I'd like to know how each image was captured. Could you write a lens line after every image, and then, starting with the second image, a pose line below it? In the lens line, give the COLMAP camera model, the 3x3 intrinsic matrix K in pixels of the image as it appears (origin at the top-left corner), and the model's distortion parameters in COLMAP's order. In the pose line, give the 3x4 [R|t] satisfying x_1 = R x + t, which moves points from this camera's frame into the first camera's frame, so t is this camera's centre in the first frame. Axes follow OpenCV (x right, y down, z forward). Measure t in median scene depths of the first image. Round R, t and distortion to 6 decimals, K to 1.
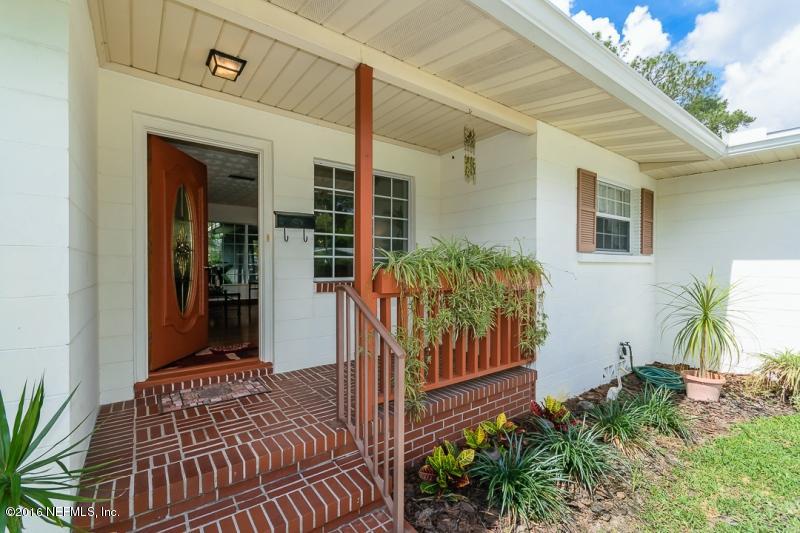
lens RADIAL K [[353.1, 0, 400.0], [0, 353.1, 266.5], [0, 0, 1]] dist [-0.000394, 0.000020]
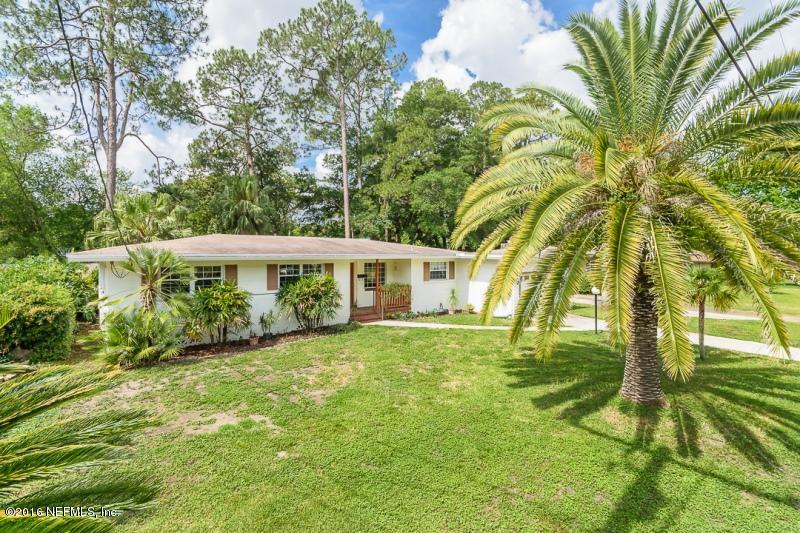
lens RADIAL K [[353.1, 0, 400.0], [0, 353.1, 266.5], [0, 0, 1]] dist [-0.000394, 0.000020]
pose [[0.999243, -0.004200, 0.038683, 0.041580], [0.003465, 0.999813, 0.019038, -0.312545], [-0.038756, -0.018889, 0.999070, -3.410962]]
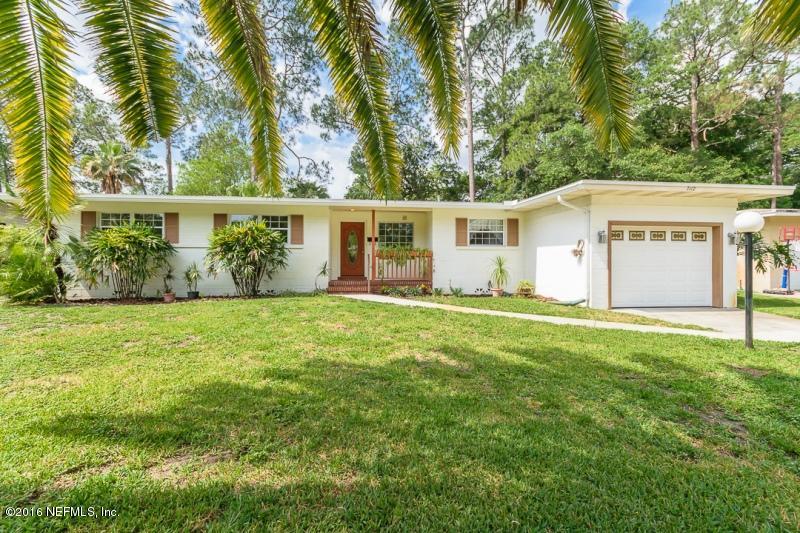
lens RADIAL K [[335.6, 0, 400.0], [0, 335.6, 266.5], [0, 0, 1]] dist [-0.000084, 0.000001]
pose [[0.873081, 0.006684, -0.487530, 1.499085], [-0.002139, 0.999949, 0.009879, 0.106119], [0.487571, -0.007582, 0.873051, -1.742228]]
